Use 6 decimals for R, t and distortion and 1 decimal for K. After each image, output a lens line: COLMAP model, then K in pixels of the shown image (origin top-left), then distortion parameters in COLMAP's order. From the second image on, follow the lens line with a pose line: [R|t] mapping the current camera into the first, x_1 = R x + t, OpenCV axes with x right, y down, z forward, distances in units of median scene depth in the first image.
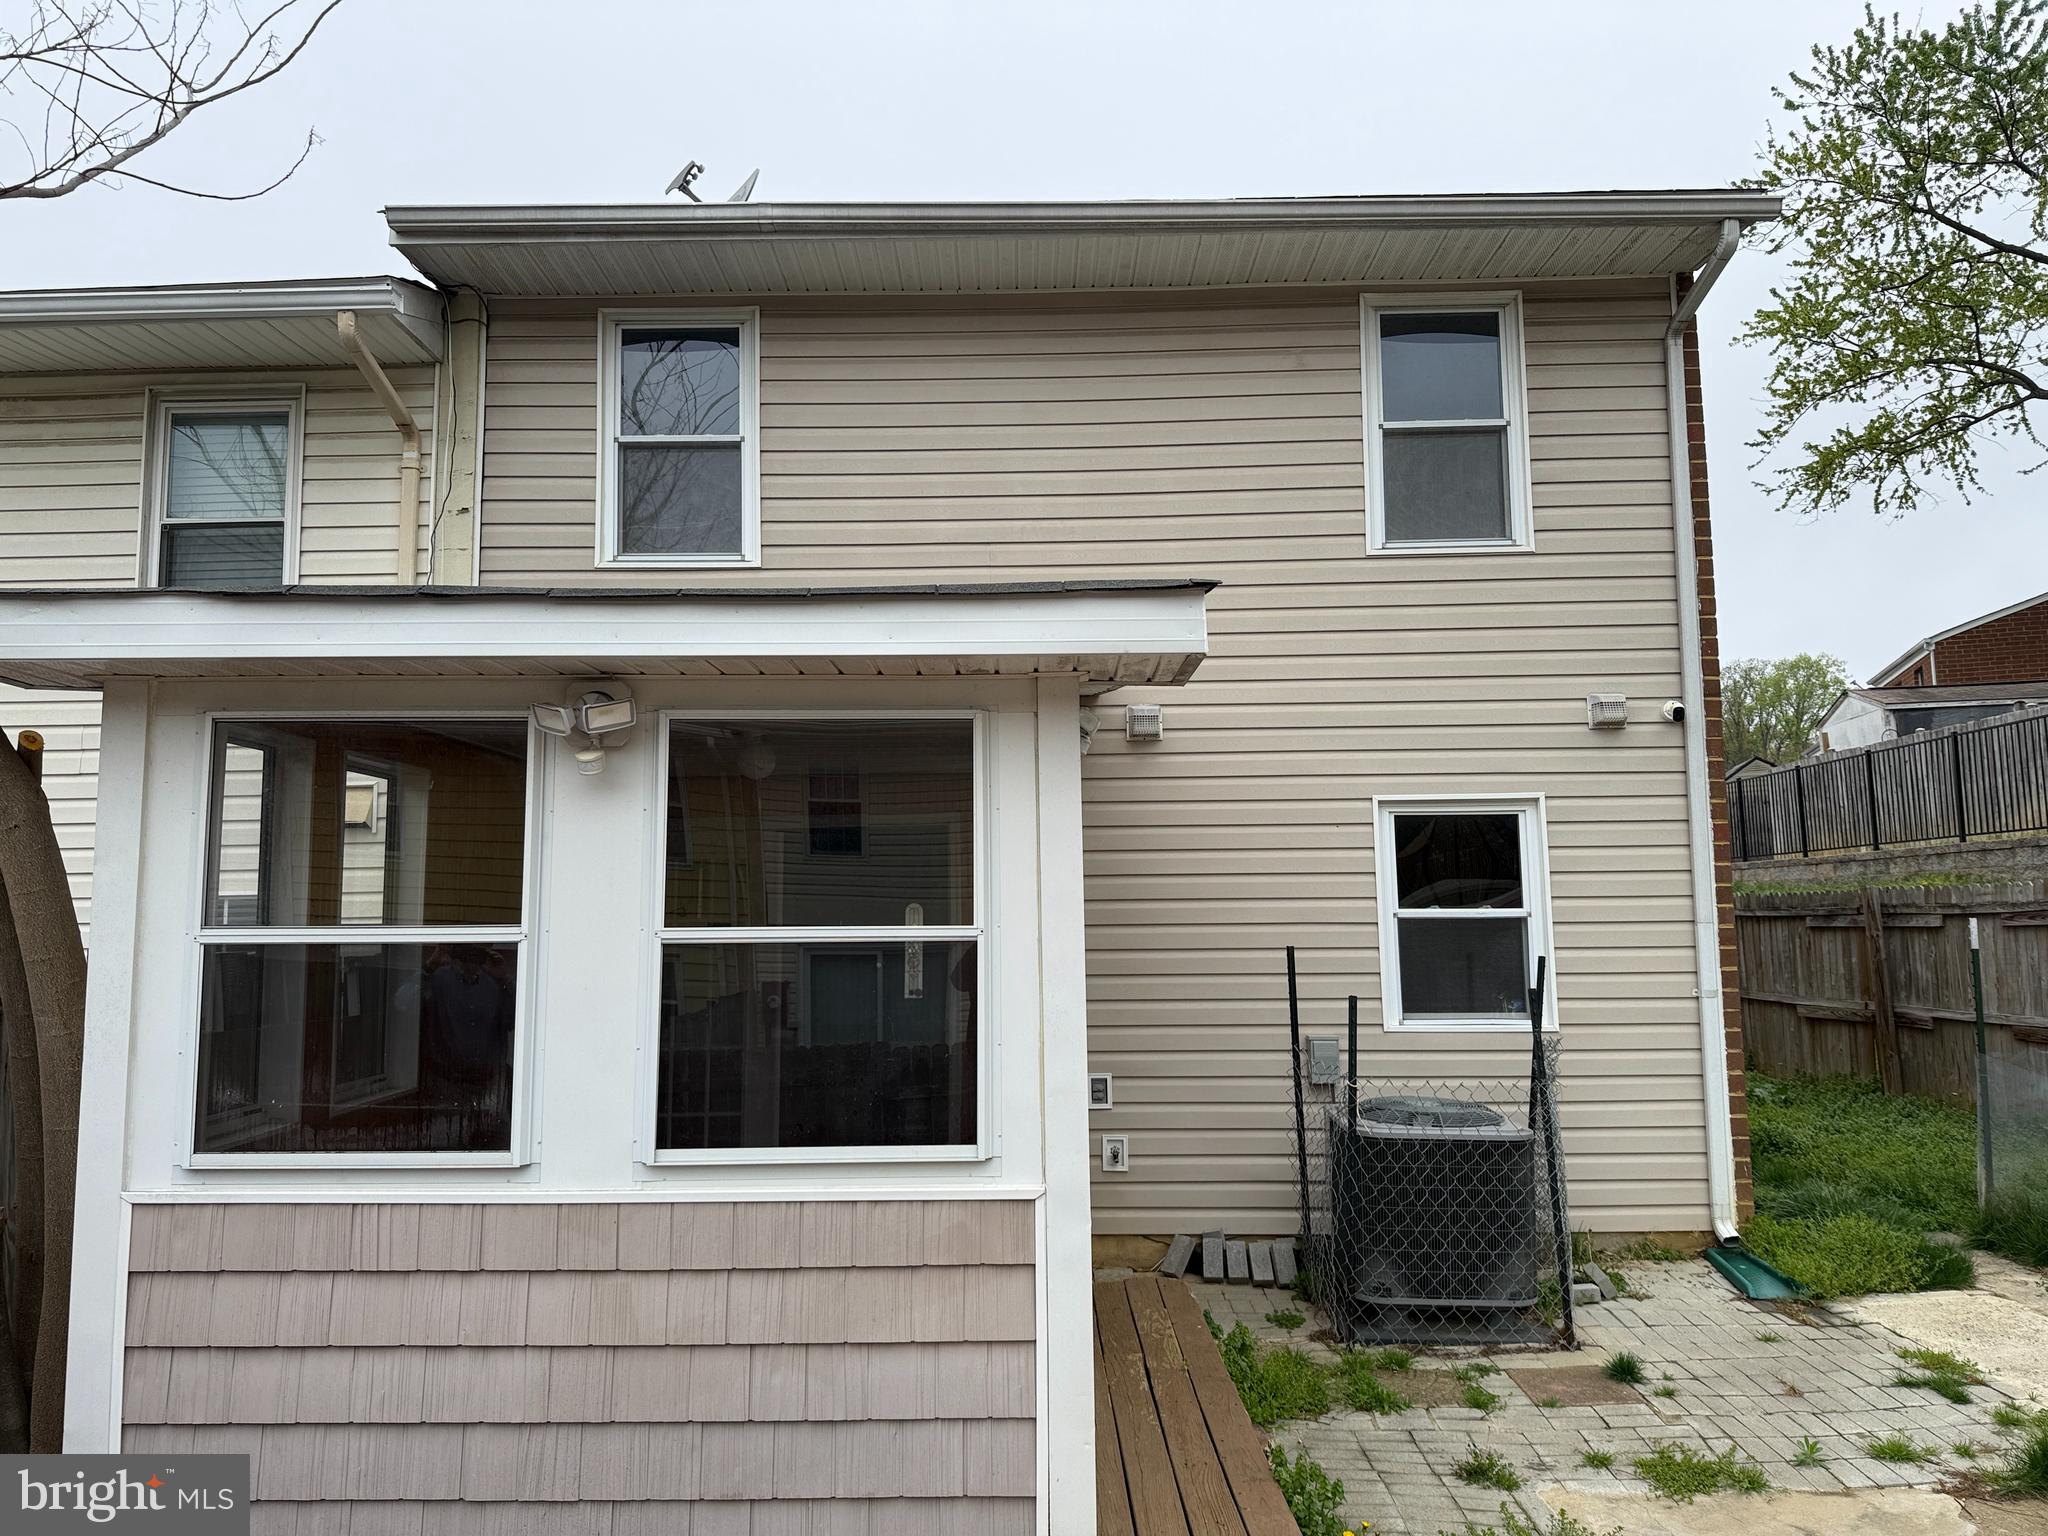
lens RADIAL K [[1458.1, 0, 1024.0], [0, 1458.1, 768.0], [0, 0, 1]] dist [0.038131, -0.039839]
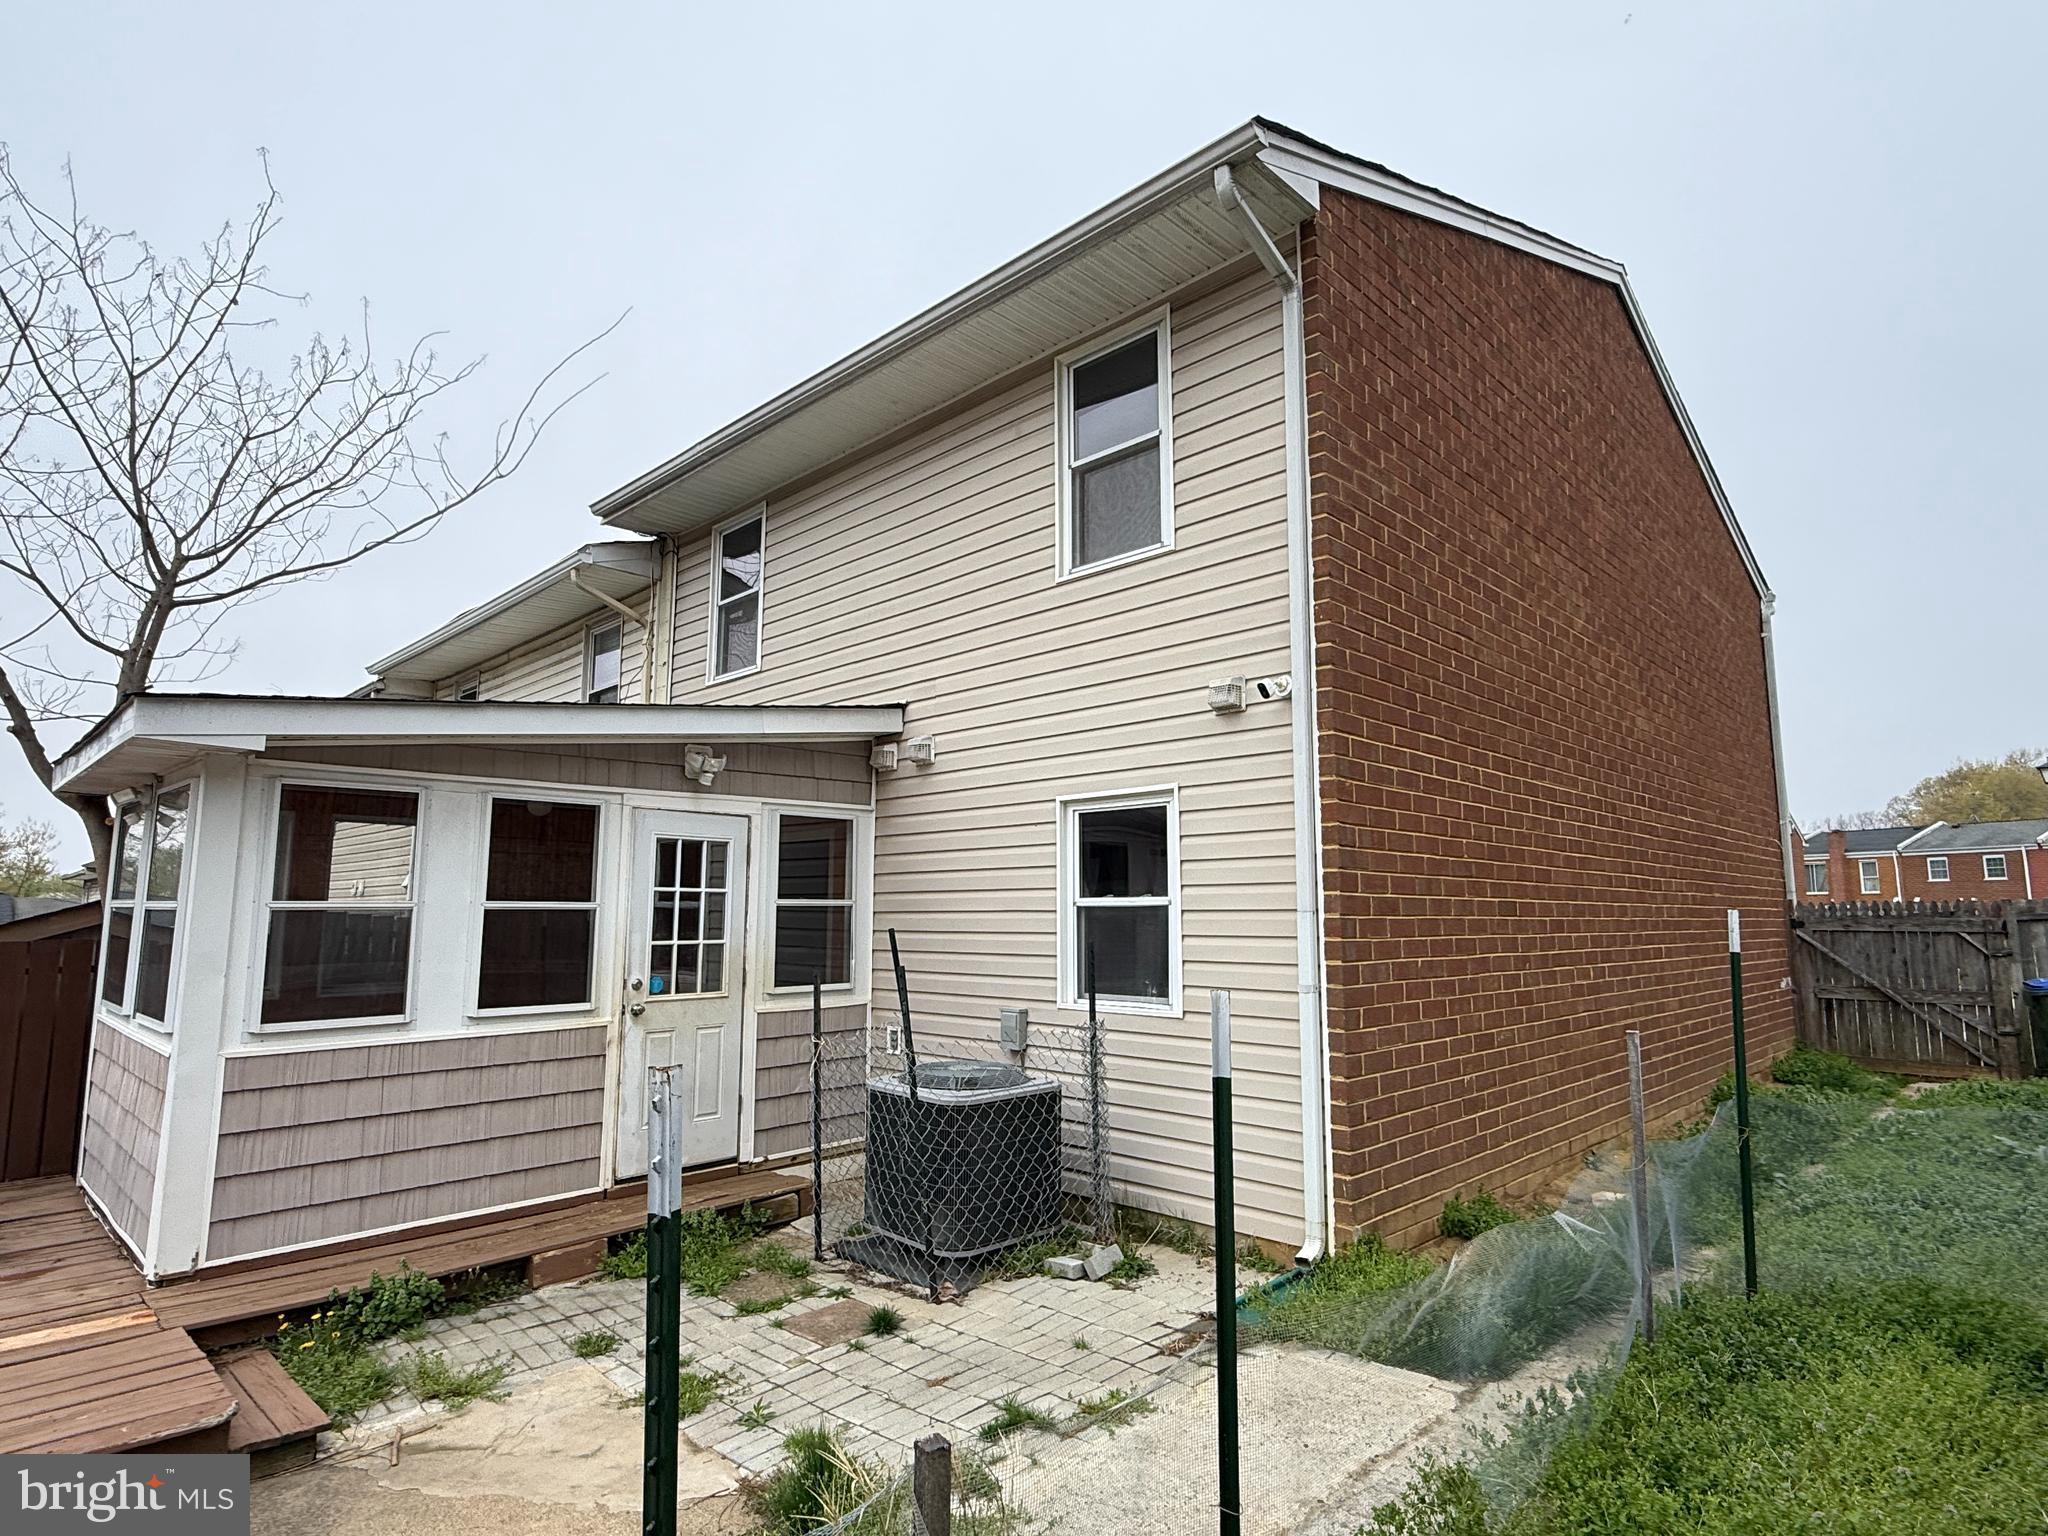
lens RADIAL K [[1088.3, 0, 1025.7], [0, 1088.3, 786.5], [0, 0, 1]] dist [-0.015003, -0.000113]
pose [[0.718878, -0.068984, -0.691705, 0.829309], [0.060946, 0.997487, -0.036140, 0.041069], [0.692459, -0.016176, 0.721275, 0.394074]]
